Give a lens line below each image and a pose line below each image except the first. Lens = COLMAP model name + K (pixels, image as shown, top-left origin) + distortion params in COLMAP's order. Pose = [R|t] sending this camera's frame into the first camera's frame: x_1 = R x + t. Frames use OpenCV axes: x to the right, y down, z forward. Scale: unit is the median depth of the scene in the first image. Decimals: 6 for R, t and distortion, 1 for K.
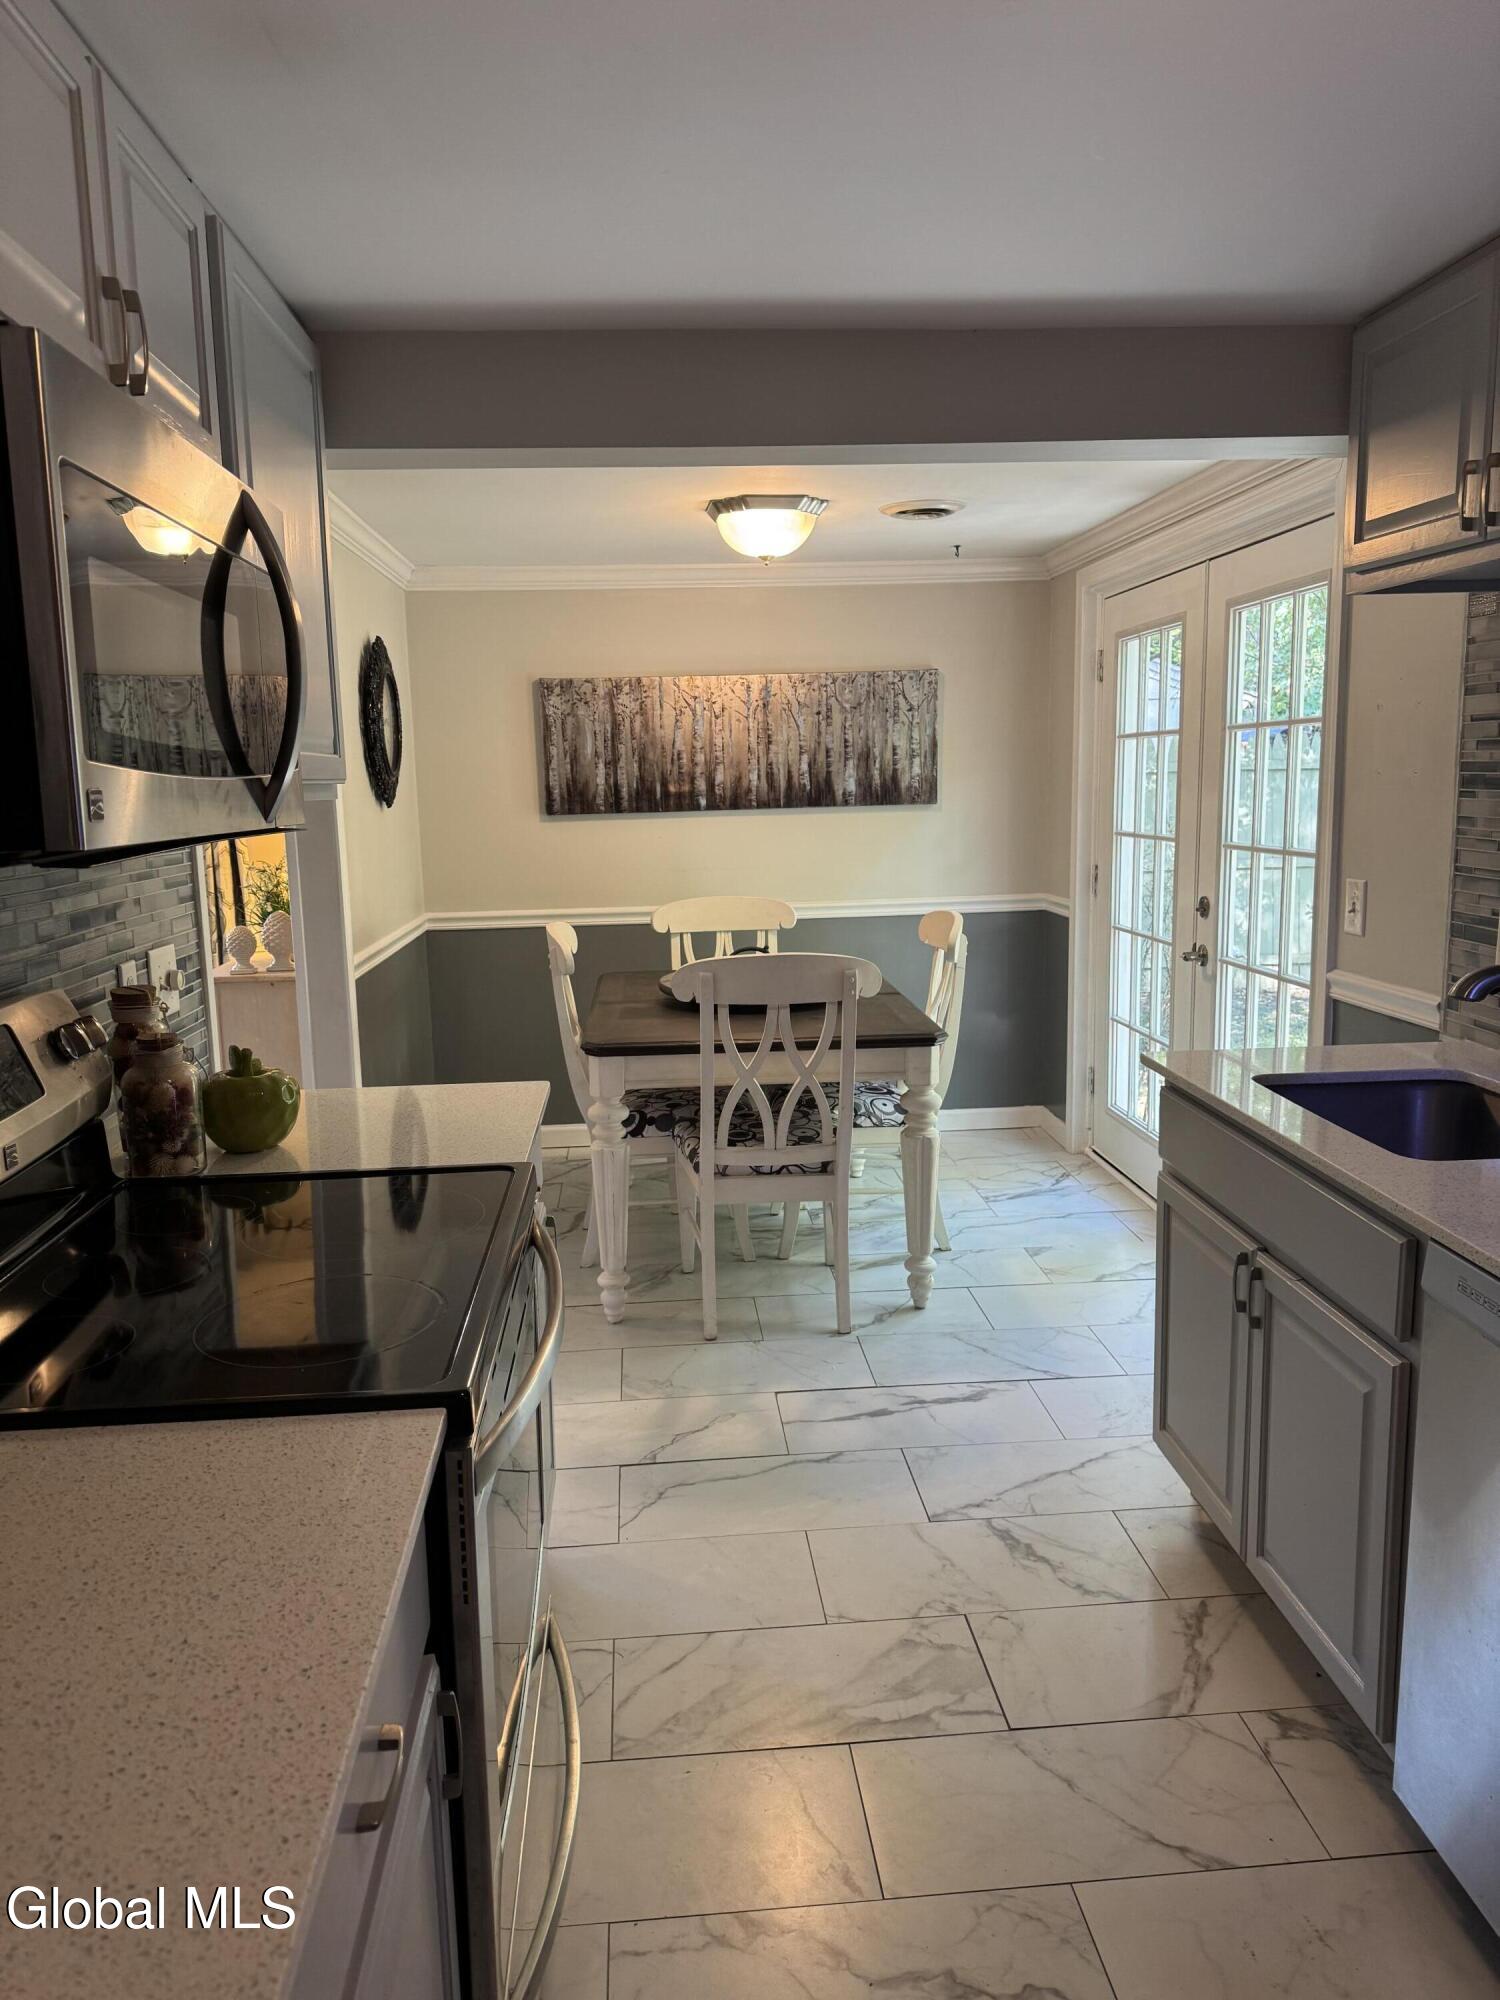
lens RADIAL K [[1388.5, 0, 738.6], [0, 1388.5, 1002.1], [0, 0, 1]] dist [0.188584, -0.392302]
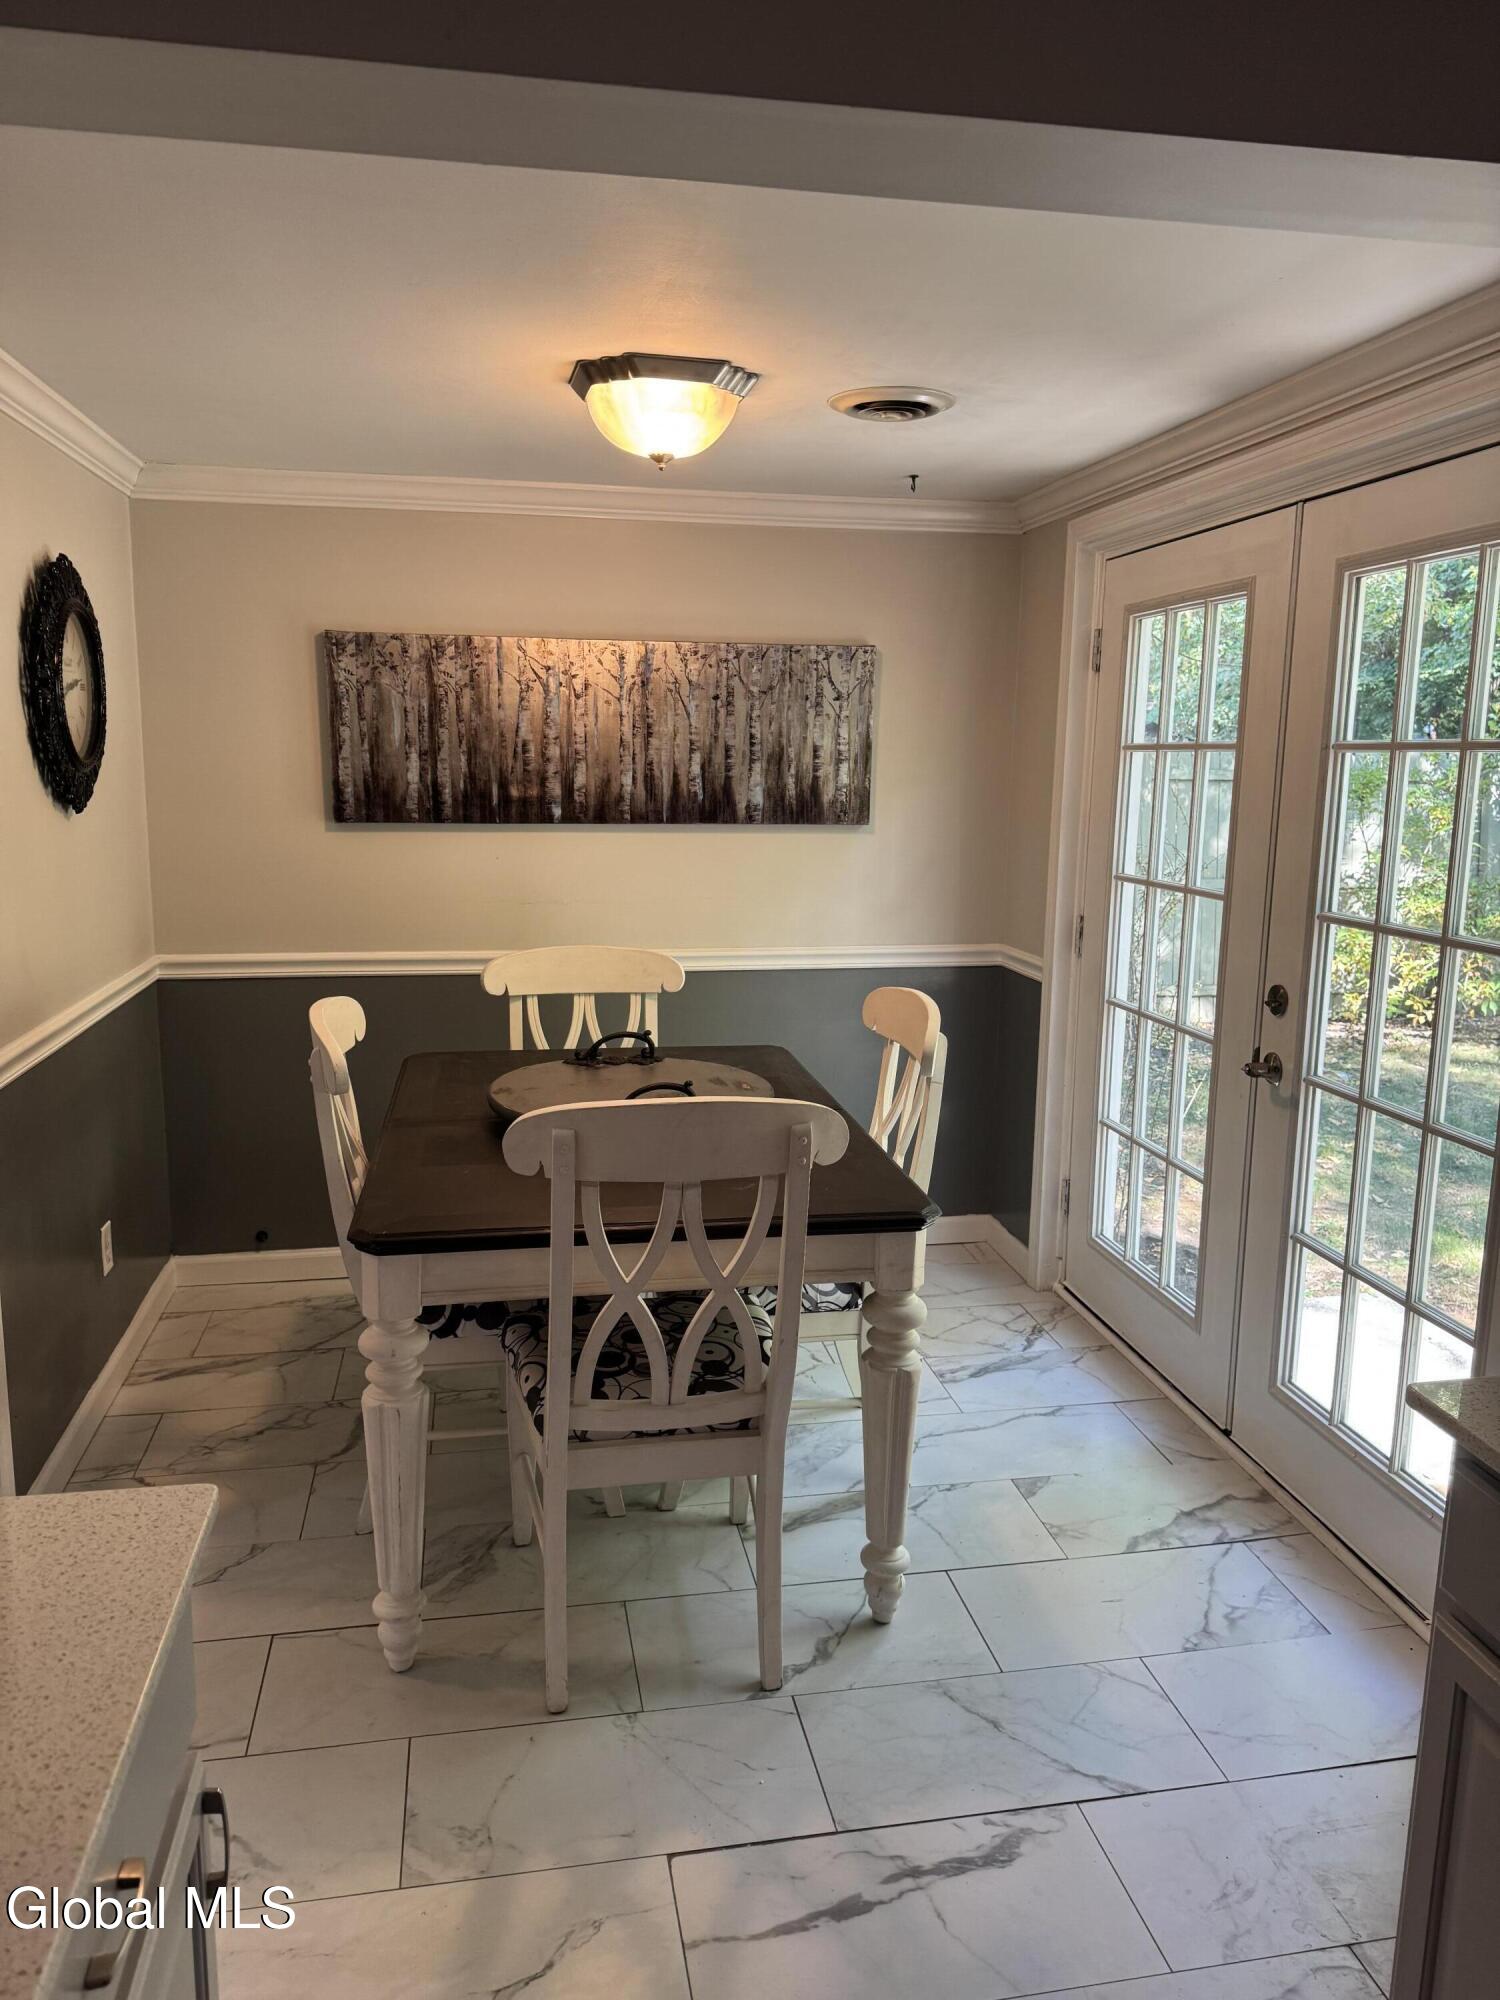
lens RADIAL K [[1388.5, 0, 738.6], [0, 1388.5, 1002.1], [0, 0, 1]] dist [0.188584, -0.392302]
pose [[0.993755, 0.016995, 0.110281, -0.010342], [-0.018506, 0.999748, 0.012692, -0.056254], [-0.110038, -0.014653, 0.993819, 0.266465]]
